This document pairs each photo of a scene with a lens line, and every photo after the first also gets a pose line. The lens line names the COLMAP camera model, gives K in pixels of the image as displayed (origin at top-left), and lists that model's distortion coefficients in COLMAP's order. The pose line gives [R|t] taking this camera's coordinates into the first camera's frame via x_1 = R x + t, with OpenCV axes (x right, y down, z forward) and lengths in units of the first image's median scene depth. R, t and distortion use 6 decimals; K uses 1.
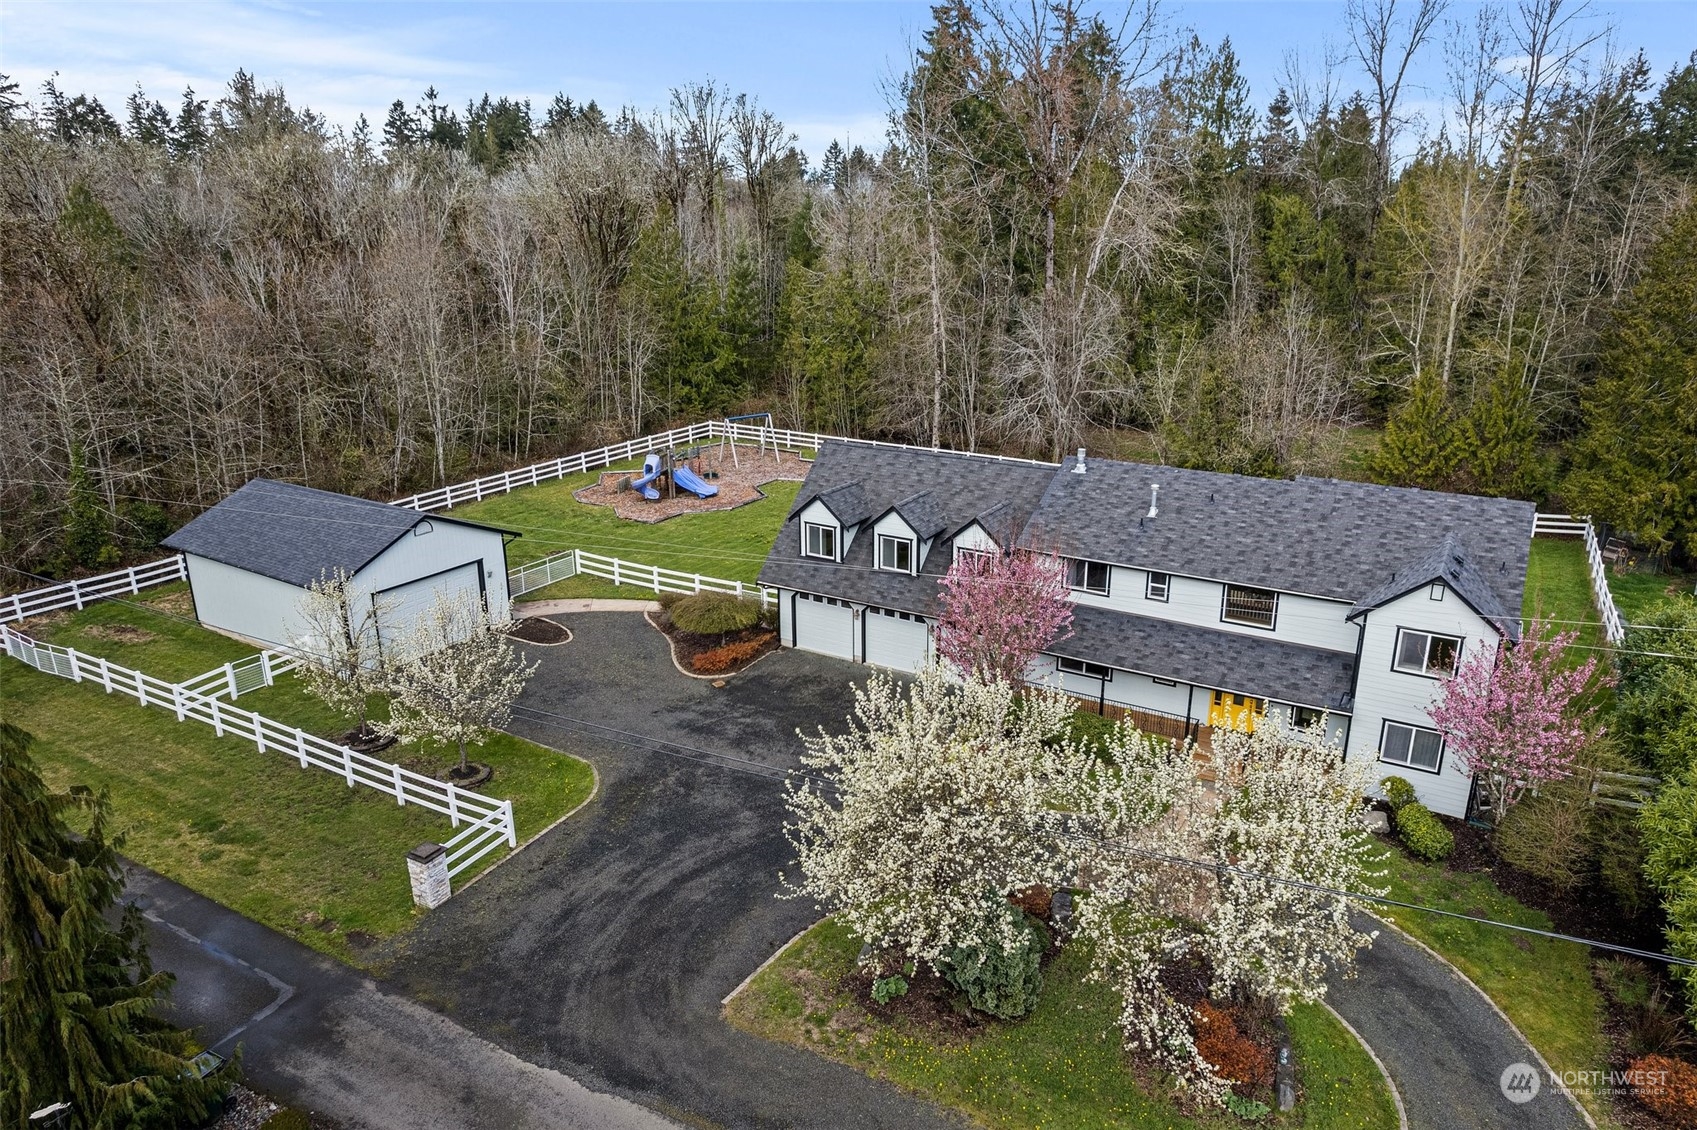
lens RADIAL K [[1124.5, 0, 866.7], [0, 1124.5, 560.0], [0, 0, 1]] dist [-0.050831, 0.016268]
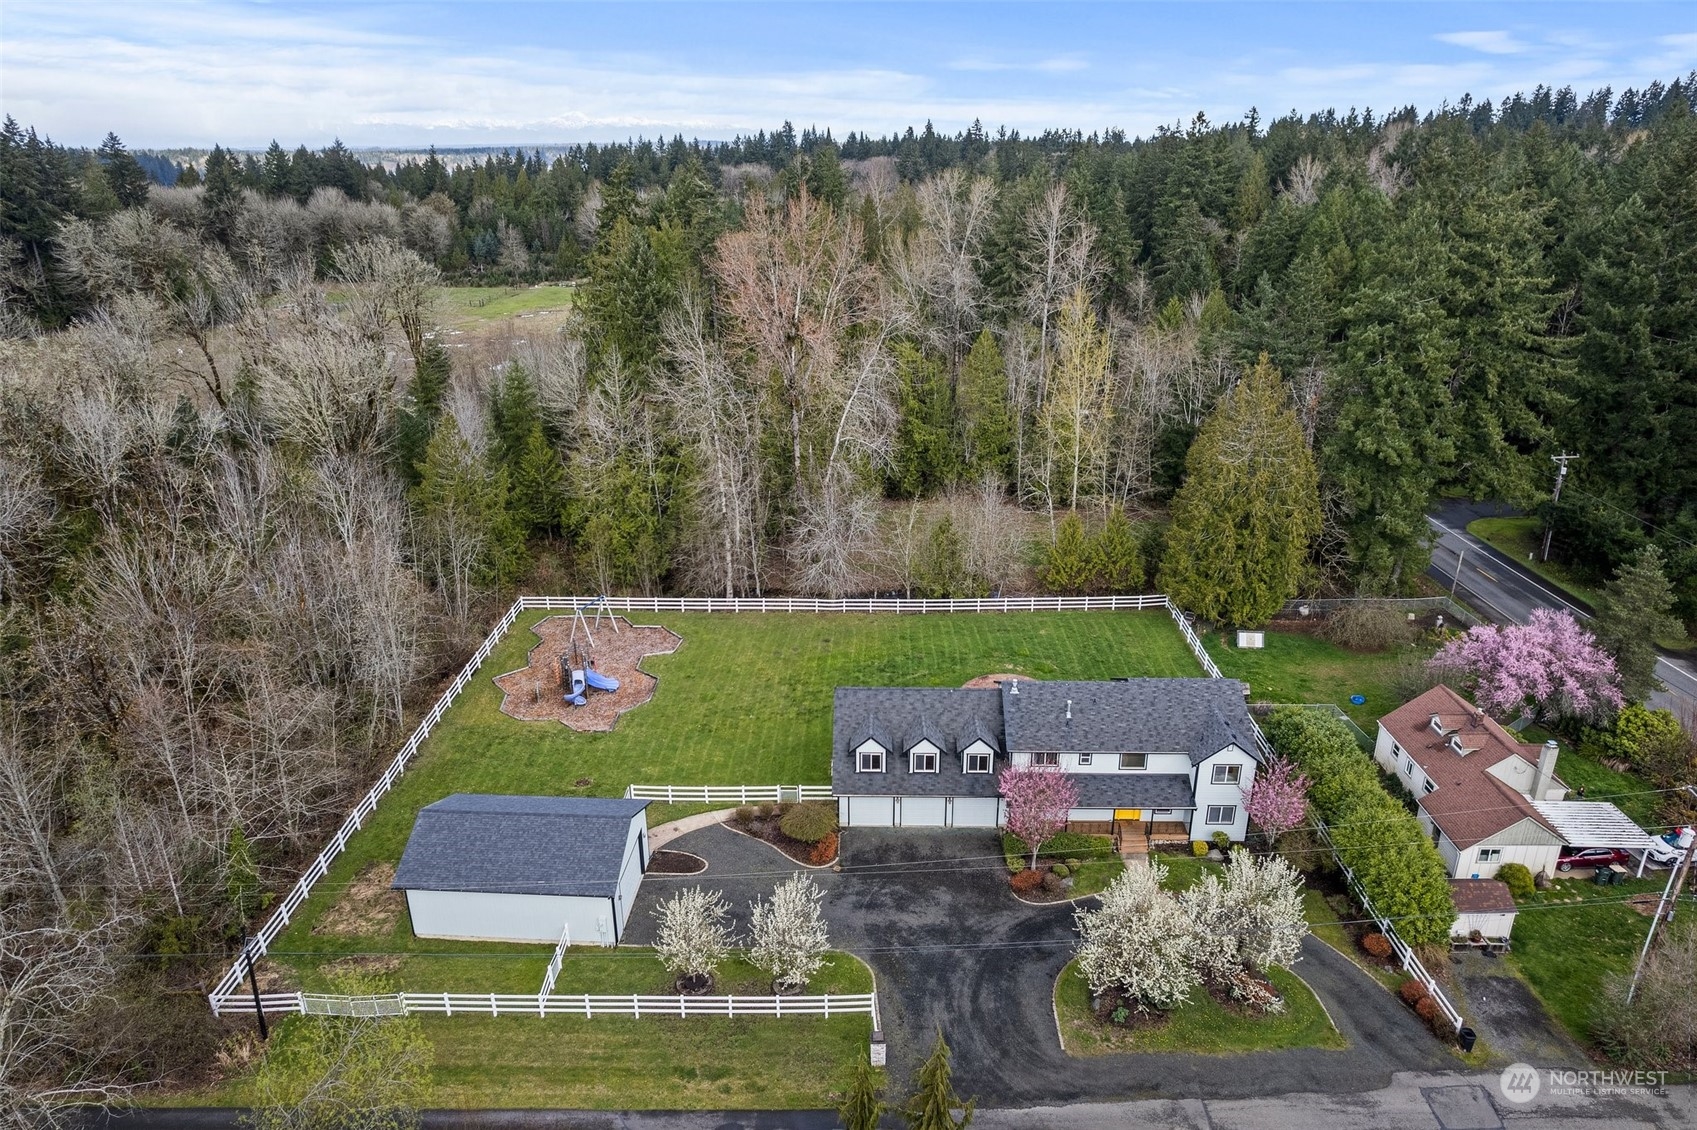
lens RADIAL K [[1124.5, 0, 884.6], [0, 1124.5, 559.0], [0, 0, 1]] dist [-0.050831, 0.016268]
pose [[0.861838, -0.173978, 0.476410, -0.852746], [0.143628, 0.984594, 0.099731, -0.531183], [-0.486422, -0.017526, 0.873548, -0.461777]]
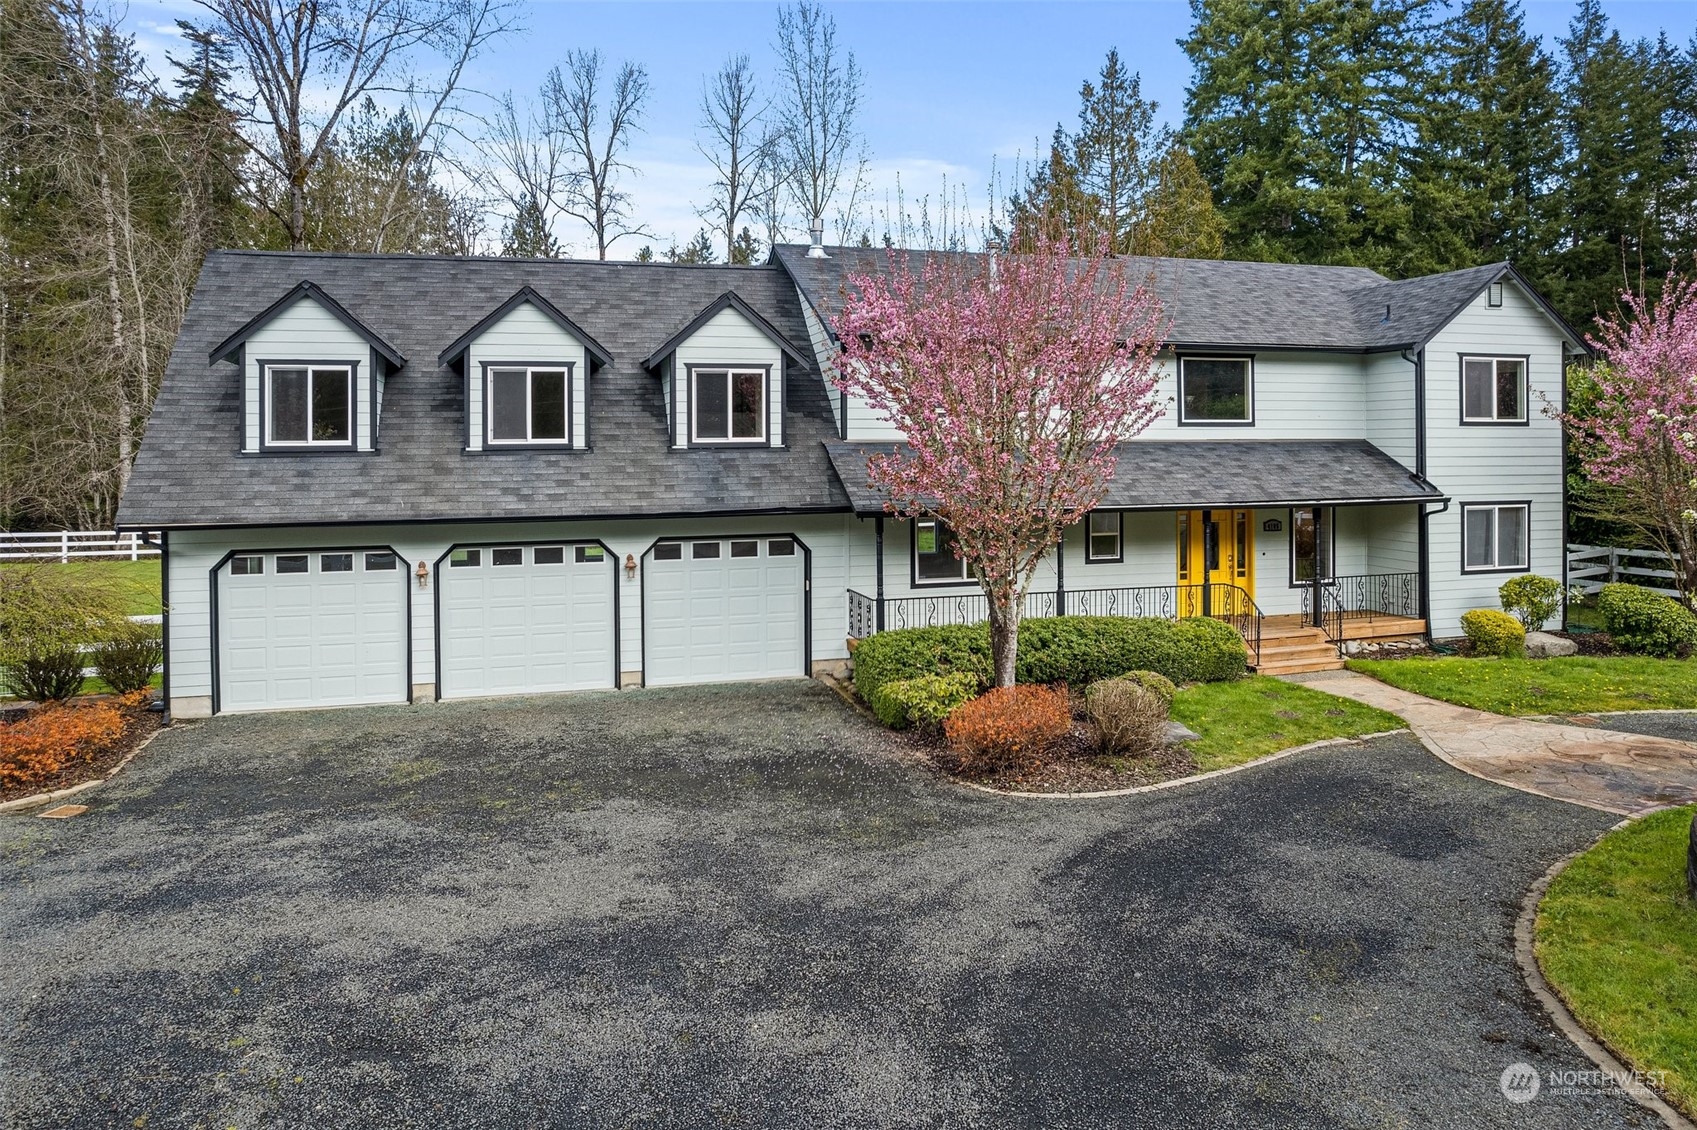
lens RADIAL K [[1124.5, 0, 860.2], [0, 1124.5, 464.0], [0, 0, 1]] dist [-0.050831, 0.016268]
pose [[0.679660, -0.016542, 0.733341, -0.231348], [0.226285, 0.955714, -0.188163, 0.142962], [-0.697751, 0.293831, 0.653304, 0.705170]]
